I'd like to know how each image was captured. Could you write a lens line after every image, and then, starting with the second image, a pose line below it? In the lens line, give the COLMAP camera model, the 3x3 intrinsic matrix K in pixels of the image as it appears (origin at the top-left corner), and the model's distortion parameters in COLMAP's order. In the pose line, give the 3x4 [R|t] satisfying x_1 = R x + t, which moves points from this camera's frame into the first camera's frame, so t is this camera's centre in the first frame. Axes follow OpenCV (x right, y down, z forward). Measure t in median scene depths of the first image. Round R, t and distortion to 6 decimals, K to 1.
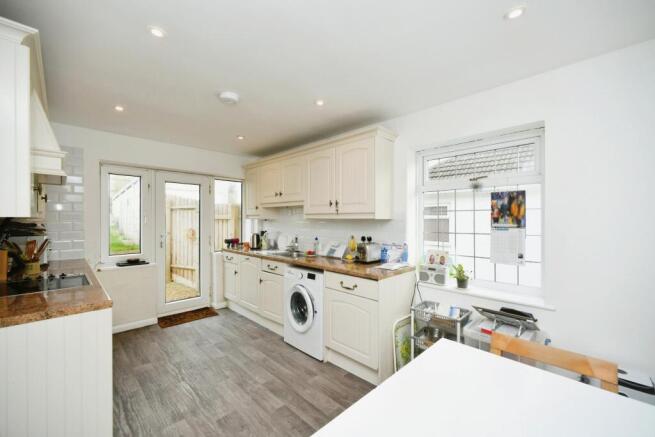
lens RADIAL K [[267.2, 0, 327.5], [0, 267.2, 218.5], [0, 0, 1]] dist [-0.000004, 0.000051]
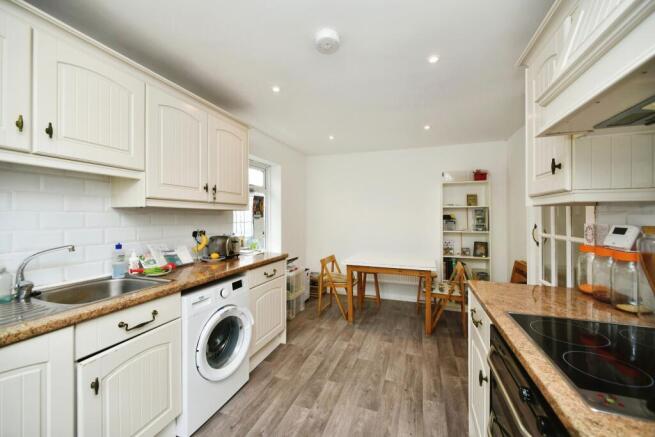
lens RADIAL K [[260.3, 0, 326.8], [0, 260.3, 215.9], [0, 0, 1]] dist [0.000619, -0.000005]
pose [[-0.426633, 0.000266, 0.904425, -0.989338], [-0.002591, 0.999995, -0.001517, 0.026306], [-0.904421, -0.002991, -0.426631, 1.293053]]
